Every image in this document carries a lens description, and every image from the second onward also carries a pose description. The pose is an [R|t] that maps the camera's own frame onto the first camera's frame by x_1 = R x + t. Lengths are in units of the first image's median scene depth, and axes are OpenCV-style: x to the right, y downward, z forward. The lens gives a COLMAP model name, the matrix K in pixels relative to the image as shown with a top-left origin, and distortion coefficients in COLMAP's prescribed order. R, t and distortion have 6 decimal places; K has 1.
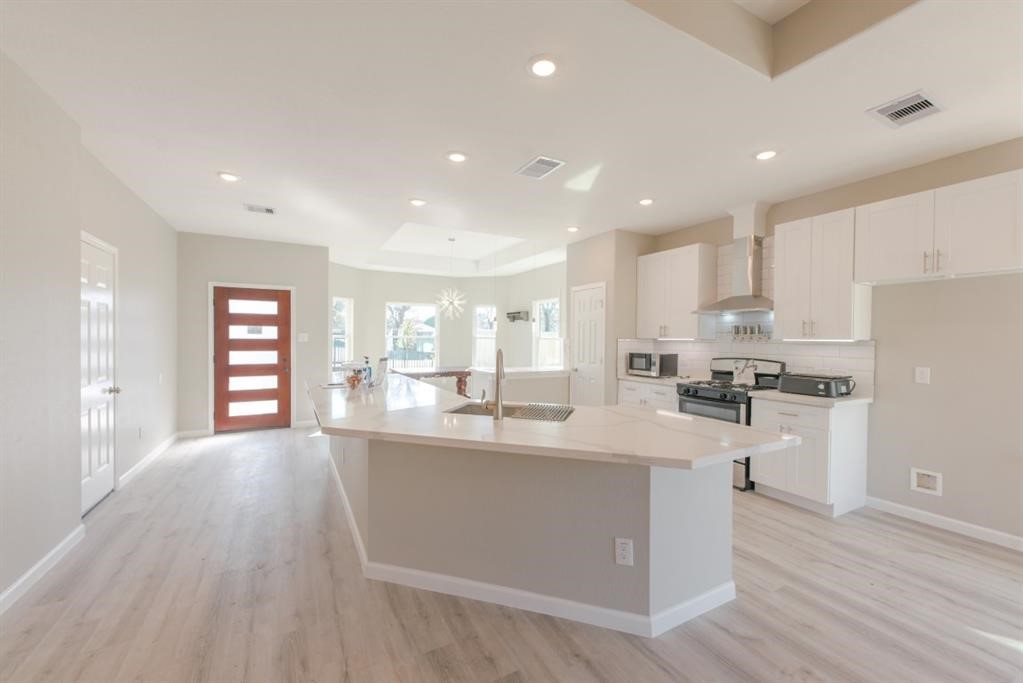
lens RADIAL K [[407.0, 0, 512.7], [0, 407.0, 342.9], [0, 0, 1]] dist [0.011709, -0.004031]
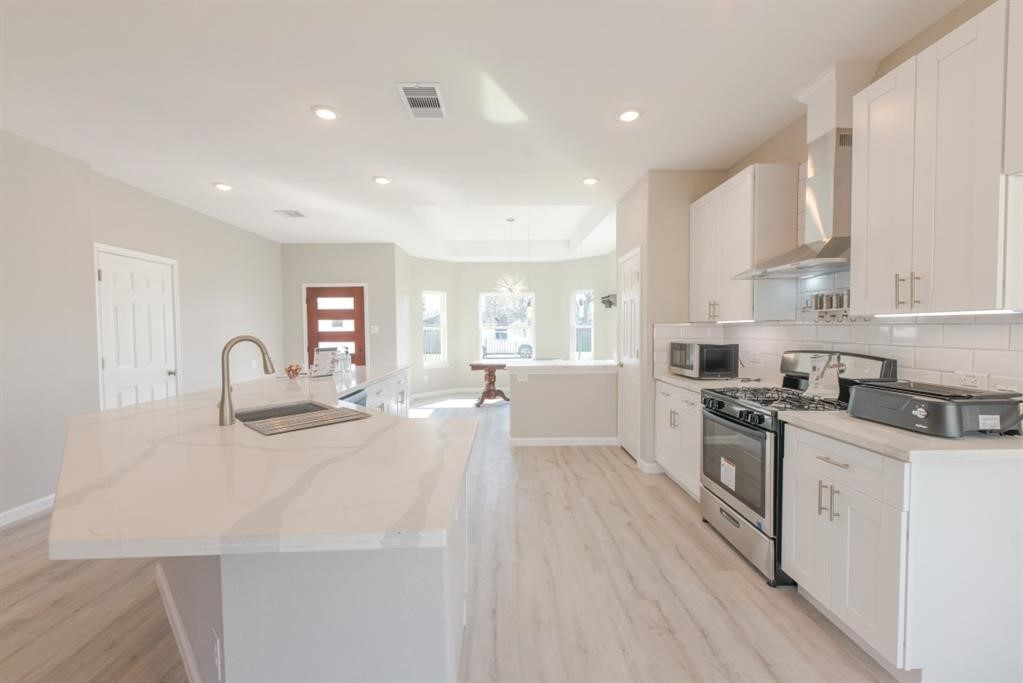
lens RADIAL K [[407.0, 0, 512.7], [0, 407.0, 342.9], [0, 0, 1]] dist [0.011709, -0.004031]
pose [[0.890382, -0.002089, -0.455210, 0.412555], [0.011174, 0.999788, 0.017267, 0.010488], [0.455078, -0.020460, 0.890217, 0.277671]]
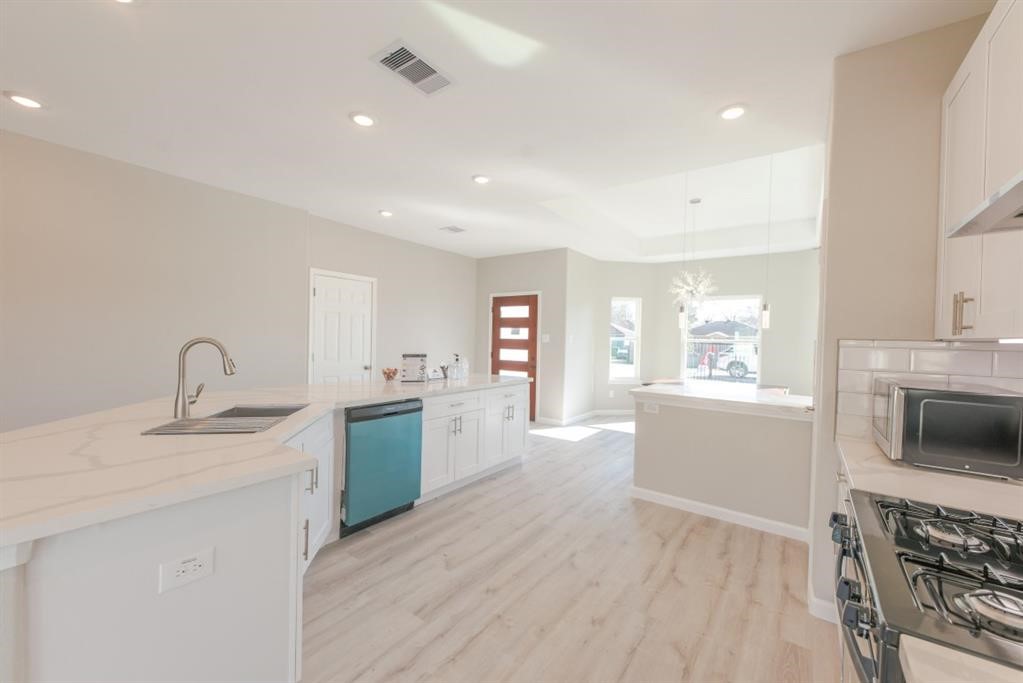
lens RADIAL K [[407.0, 0, 512.7], [0, 407.0, 342.9], [0, 0, 1]] dist [0.011709, -0.004031]
pose [[0.440114, 0.013090, -0.897846, 0.532923], [-0.030193, 0.999544, -0.000228, 0.002246], [0.897434, 0.027209, 0.440309, 0.629056]]
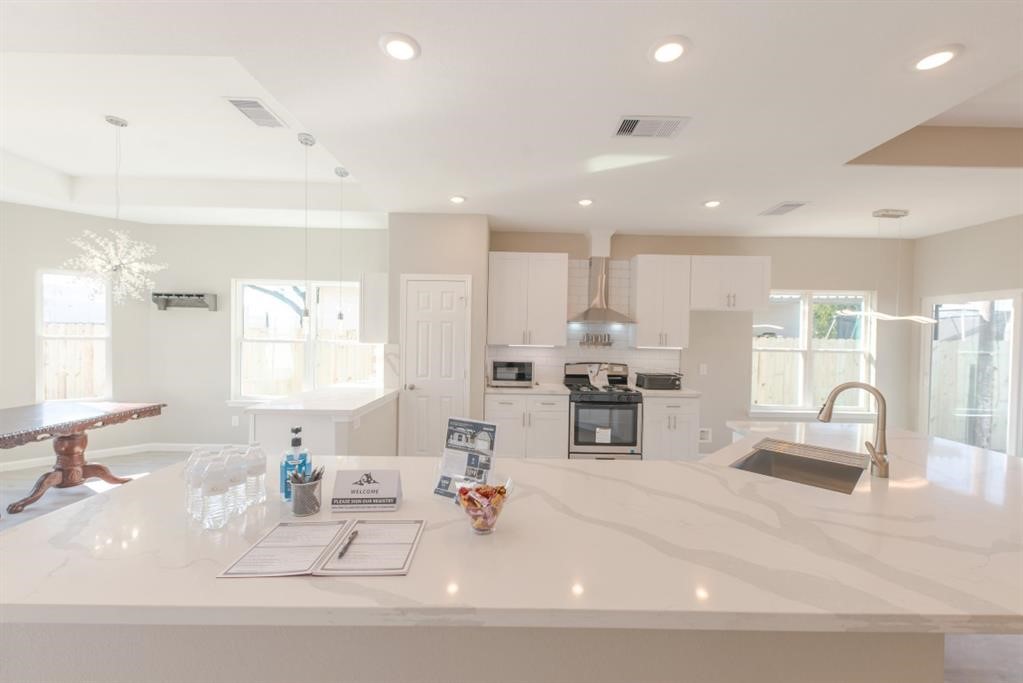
lens RADIAL K [[407.0, 0, 512.7], [0, 407.0, 342.9], [0, 0, 1]] dist [0.011709, -0.004031]
pose [[0.473786, -0.016157, 0.880492, -0.519493], [-0.002400, 0.999804, 0.019638, -0.037398], [-0.880637, -0.011417, 0.473654, 0.628675]]
